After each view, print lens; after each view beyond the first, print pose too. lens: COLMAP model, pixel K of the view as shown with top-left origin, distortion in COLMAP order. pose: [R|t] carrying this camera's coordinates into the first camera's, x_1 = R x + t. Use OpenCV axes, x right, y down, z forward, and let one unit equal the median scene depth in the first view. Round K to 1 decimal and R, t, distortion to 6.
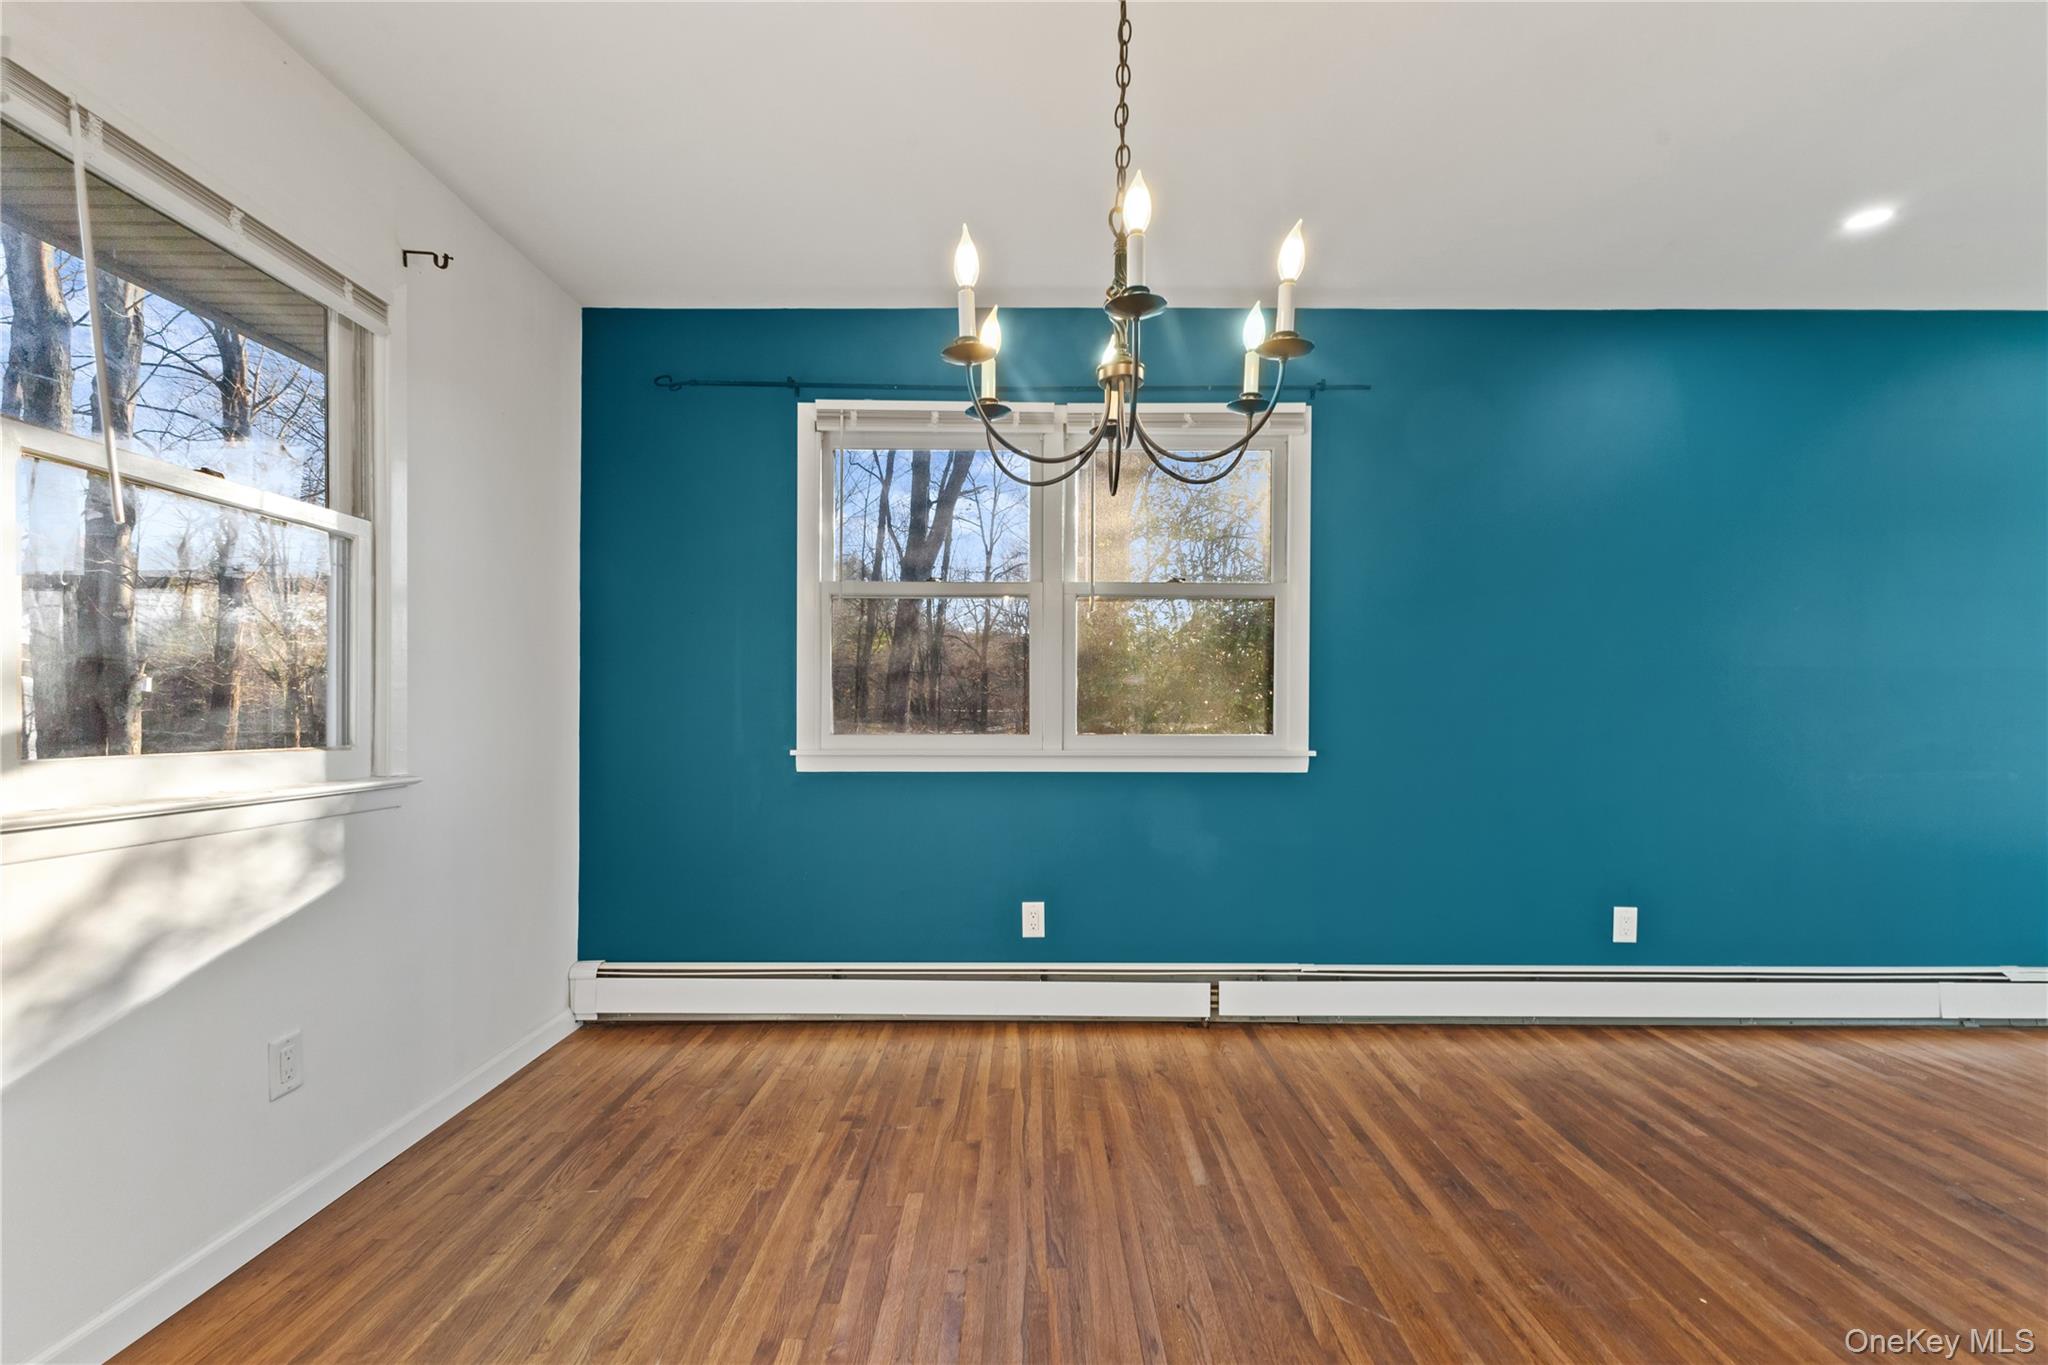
lens RADIAL K [[892.6, 0, 1038.2], [0, 892.6, 705.2], [0, 0, 1]] dist [0.016238, -0.005635]
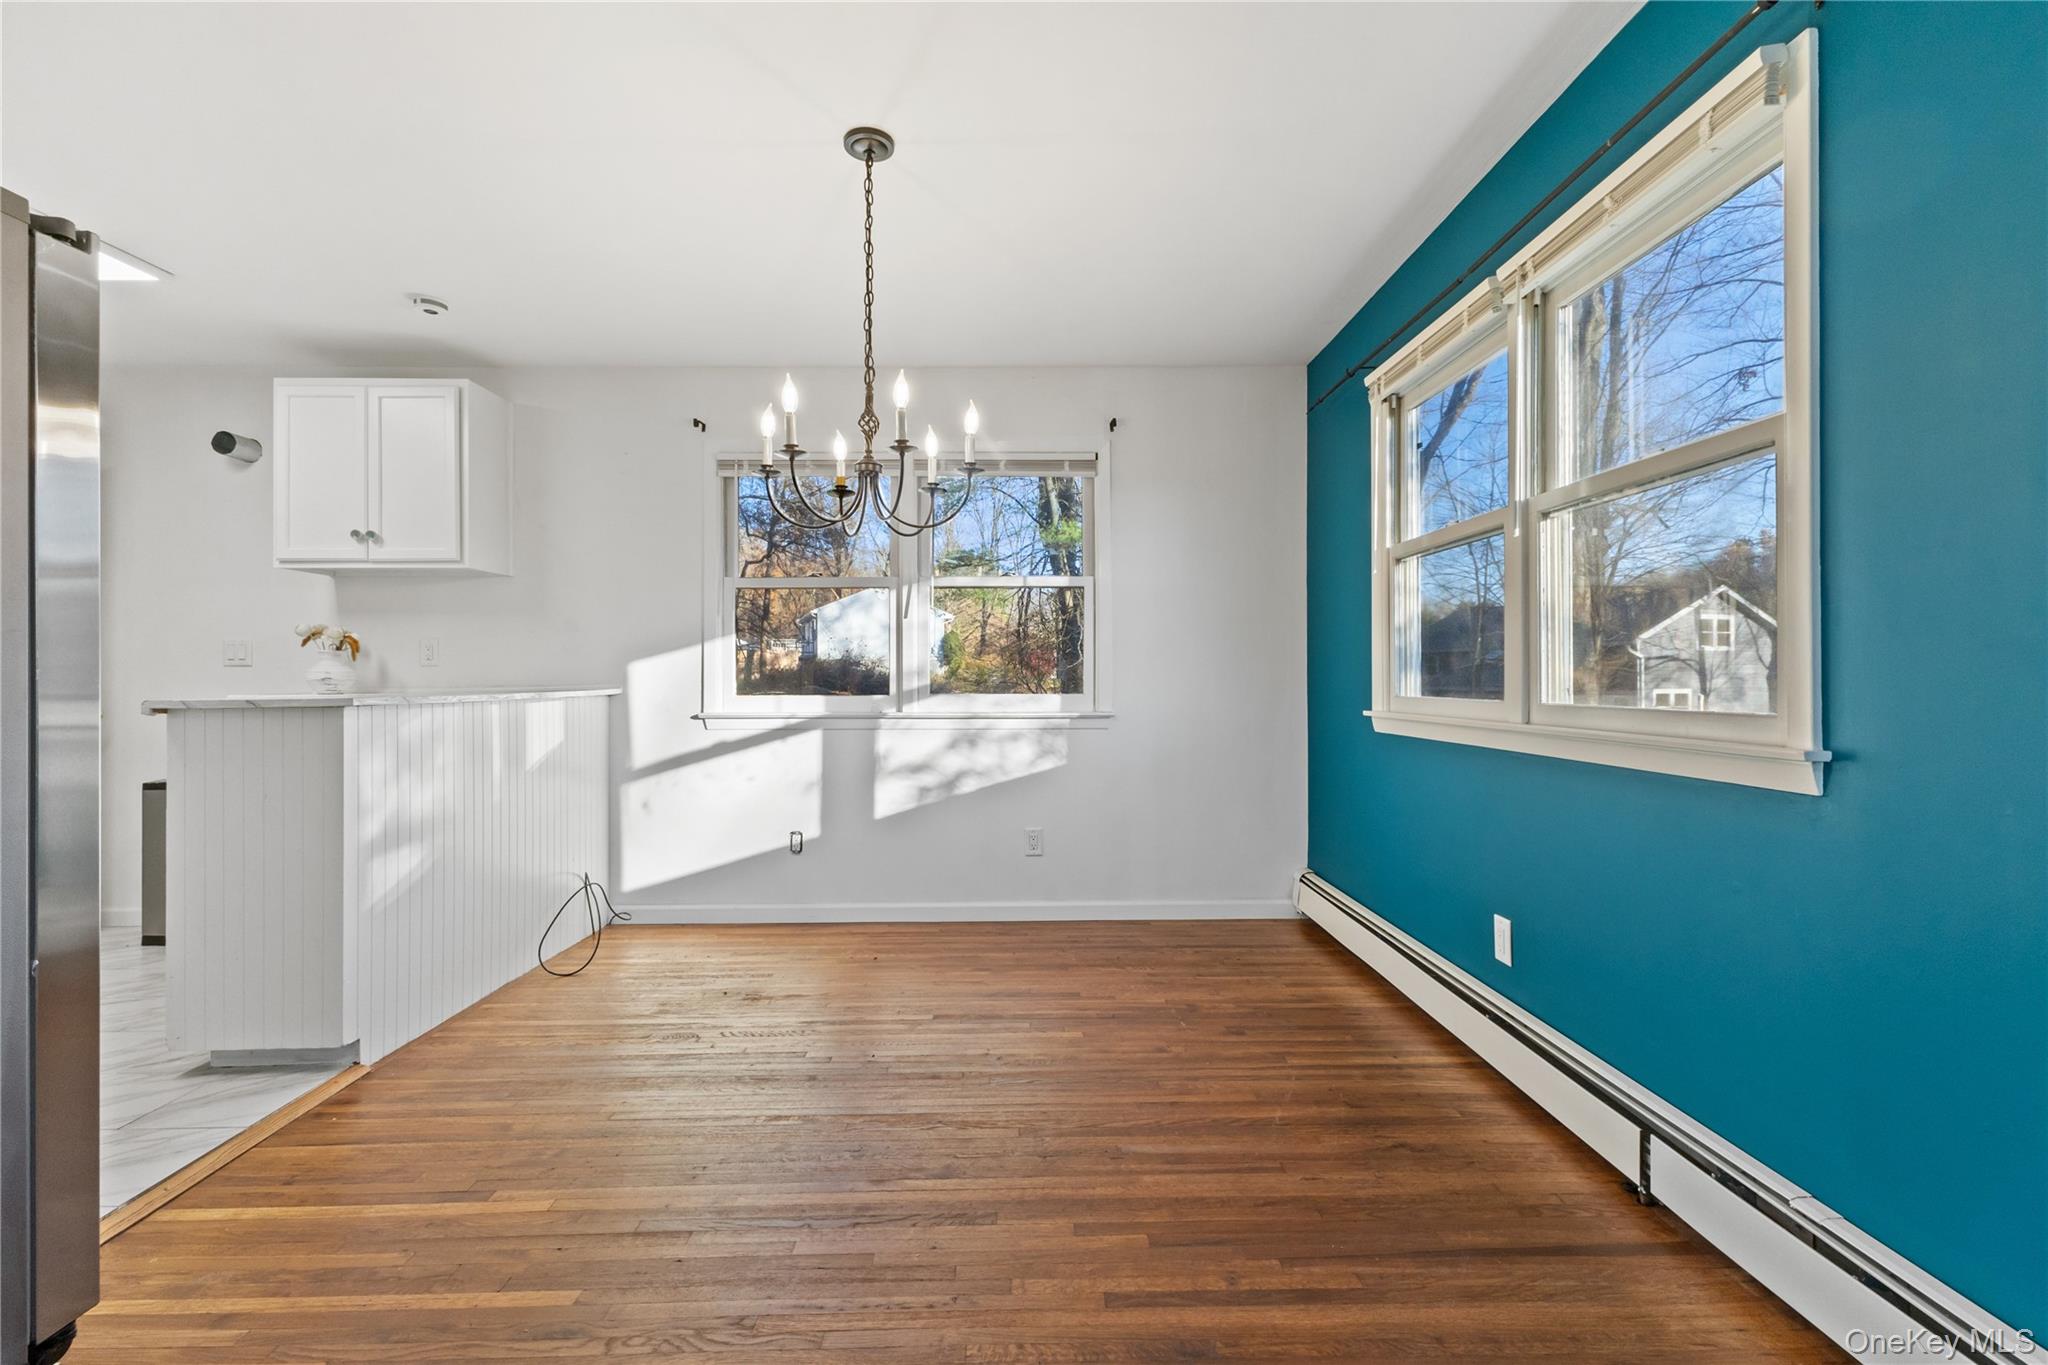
lens RADIAL K [[892.6, 0, 1024.4], [0, 892.6, 675.4], [0, 0, 1]] dist [0.016238, -0.005635]
pose [[-0.004938, -0.008212, -0.999954, 0.795540], [0.023547, 0.999688, -0.008326, 0.007035], [0.999711, -0.023587, -0.004743, 0.606389]]
